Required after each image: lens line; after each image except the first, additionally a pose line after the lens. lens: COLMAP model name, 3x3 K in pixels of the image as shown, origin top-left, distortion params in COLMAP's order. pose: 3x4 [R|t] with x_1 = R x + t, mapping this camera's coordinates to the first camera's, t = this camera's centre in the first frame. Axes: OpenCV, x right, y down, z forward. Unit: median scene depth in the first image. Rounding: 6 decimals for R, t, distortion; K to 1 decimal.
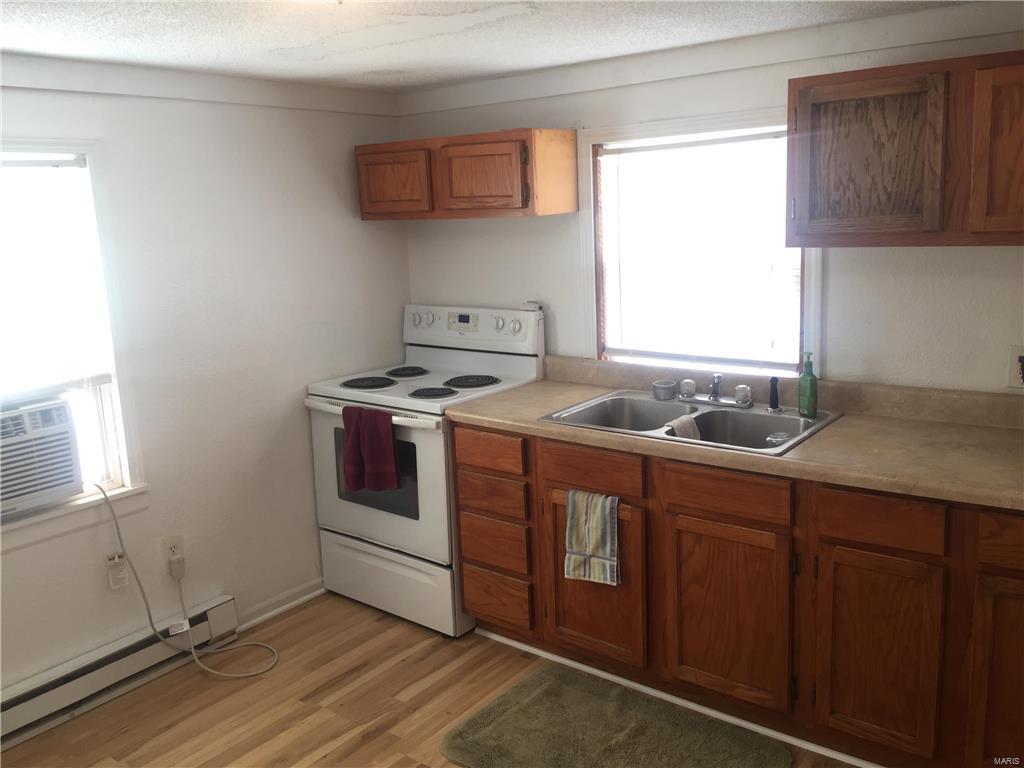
lens RADIAL K [[883.7, 0, 514.5], [0, 883.7, 384.2], [0, 0, 1]] dist [0.057211, -0.017449]
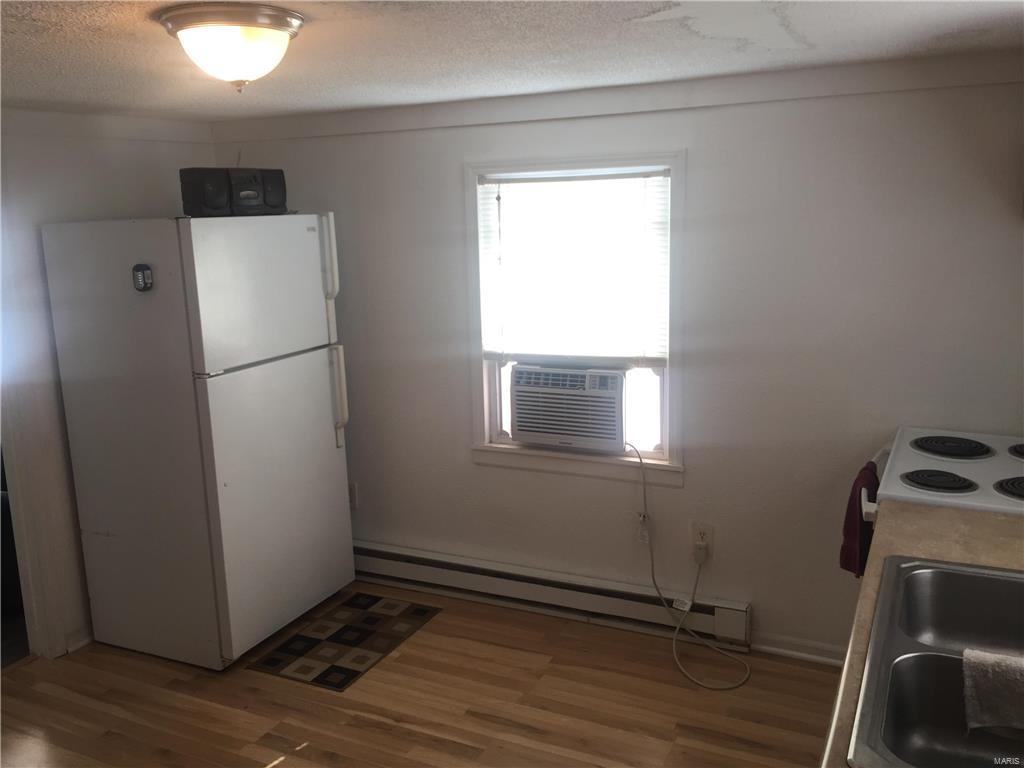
lens RADIAL K [[883.7, 0, 515.0], [0, 883.7, 381.4], [0, 0, 1]] dist [0.057211, -0.017449]
pose [[0.217279, 0.224432, -0.949958, 0.553058], [-0.182314, 0.965413, 0.186384, -0.153572], [0.958932, 0.132693, 0.250682, 0.528336]]
